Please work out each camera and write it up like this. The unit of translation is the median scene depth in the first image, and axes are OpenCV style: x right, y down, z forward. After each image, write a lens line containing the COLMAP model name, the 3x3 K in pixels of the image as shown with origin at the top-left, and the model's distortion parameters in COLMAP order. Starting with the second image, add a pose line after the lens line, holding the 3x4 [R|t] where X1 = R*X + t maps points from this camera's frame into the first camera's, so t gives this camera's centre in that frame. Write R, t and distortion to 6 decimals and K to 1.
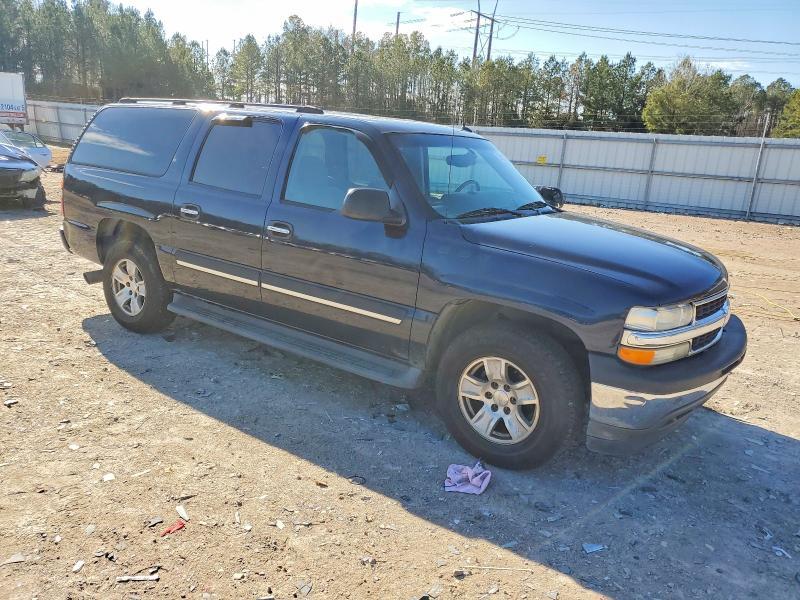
lens RADIAL K [[626.3, 0, 395.8], [0, 626.3, 303.2], [0, 0, 1]] dist [0.016305, 0.005386]
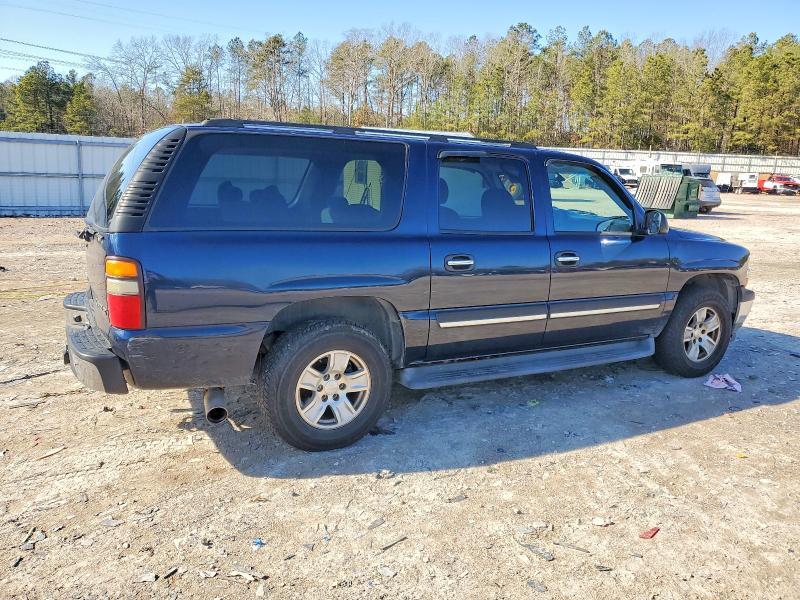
lens RADIAL K [[626.3, 0, 395.9], [0, 626.3, 296.5], [0, 0, 1]] dist [0.016305, 0.005386]
pose [[0.442507, -0.224030, 0.868330, -1.126238], [0.223086, 0.965353, 0.135376, -0.237222], [-0.868574, 0.133807, 0.477154, 0.672503]]
